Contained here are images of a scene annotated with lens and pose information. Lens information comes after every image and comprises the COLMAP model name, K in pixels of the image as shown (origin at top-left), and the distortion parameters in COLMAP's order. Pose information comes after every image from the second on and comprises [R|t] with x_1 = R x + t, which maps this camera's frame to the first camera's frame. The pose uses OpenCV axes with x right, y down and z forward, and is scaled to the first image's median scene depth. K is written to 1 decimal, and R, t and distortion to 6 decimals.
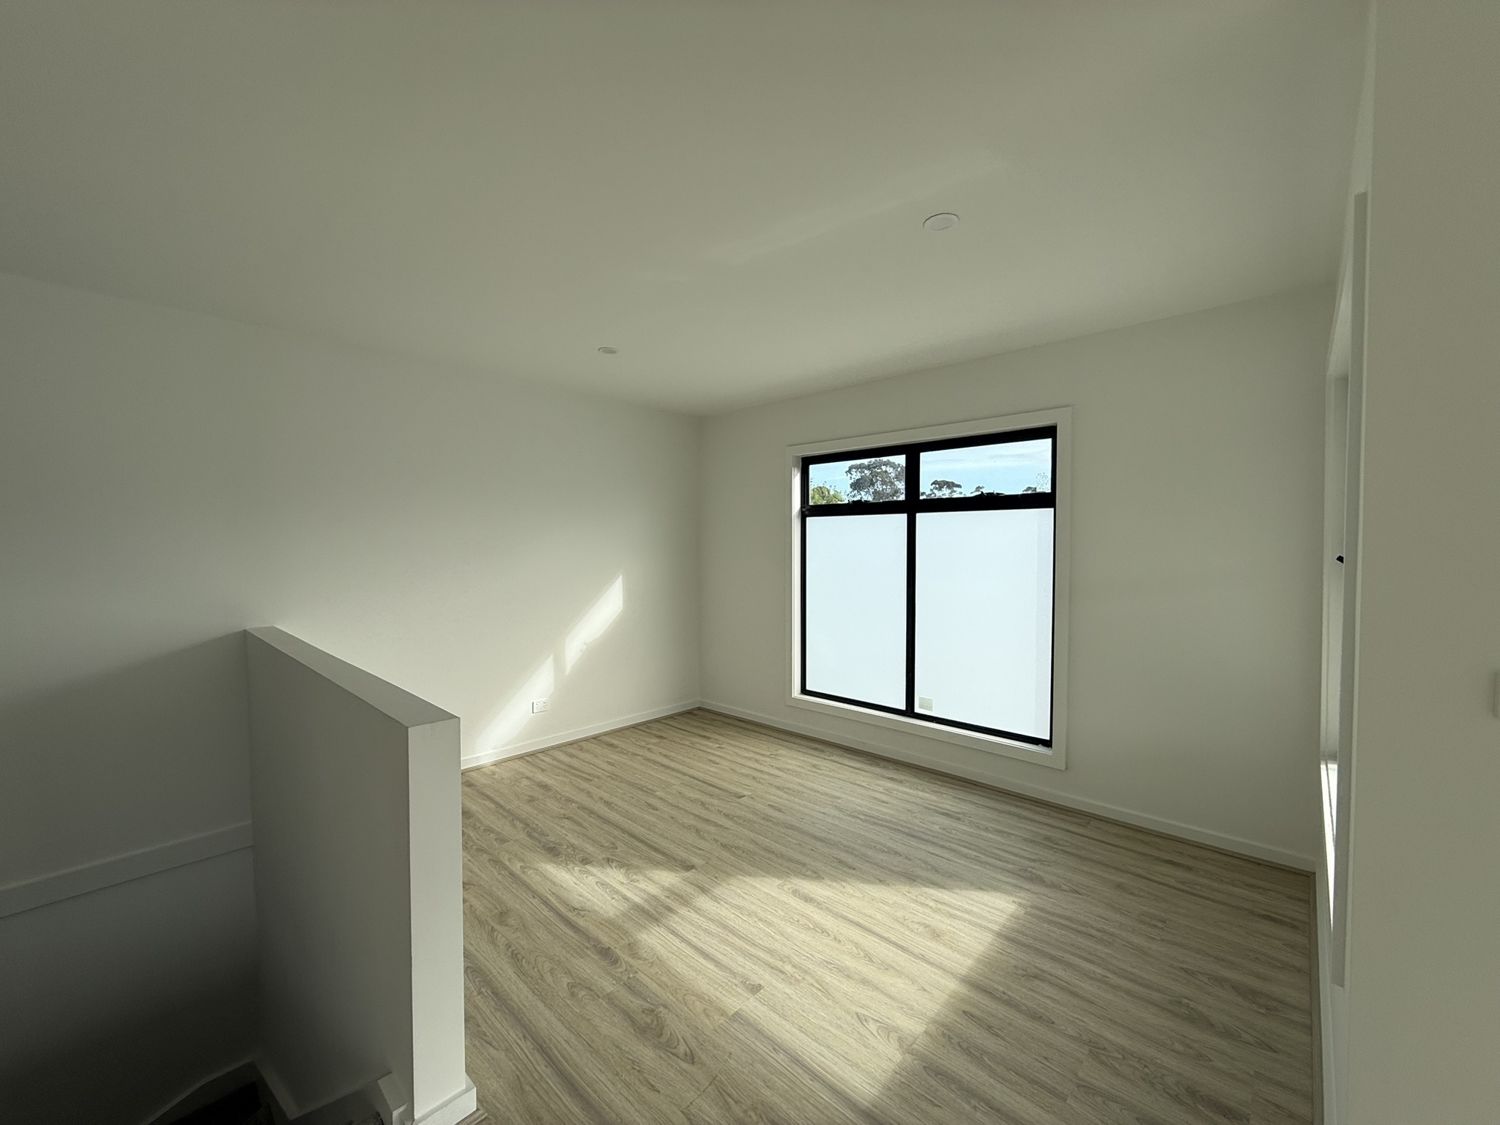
lens RADIAL K [[594.3, 0, 750.0], [0, 594.3, 562.5], [0, 0, 1]] dist [-0.000154, -0.000283]
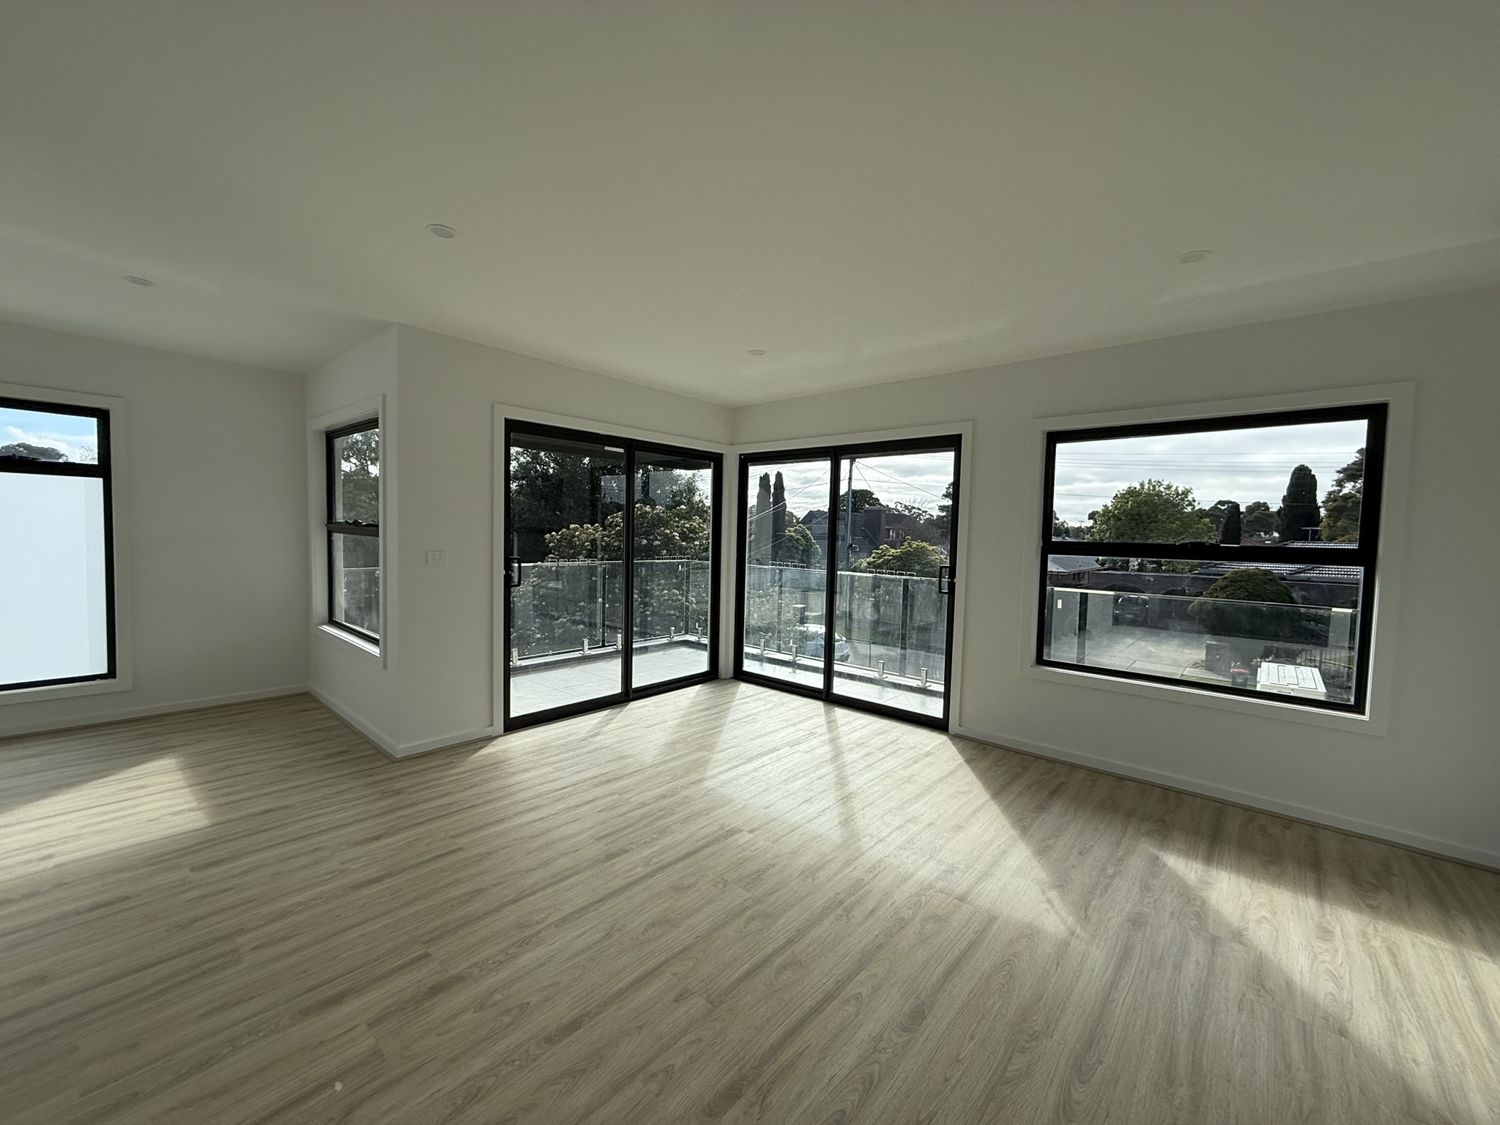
lens RADIAL K [[594.3, 0, 750.0], [0, 594.3, 562.5], [0, 0, 1]] dist [-0.000154, -0.000283]
pose [[-0.027870, -0.052401, 0.998237, -1.219755], [-0.000201, 0.998625, 0.052416, 0.027100], [-0.999612, 0.001260, -0.027842, -0.440901]]
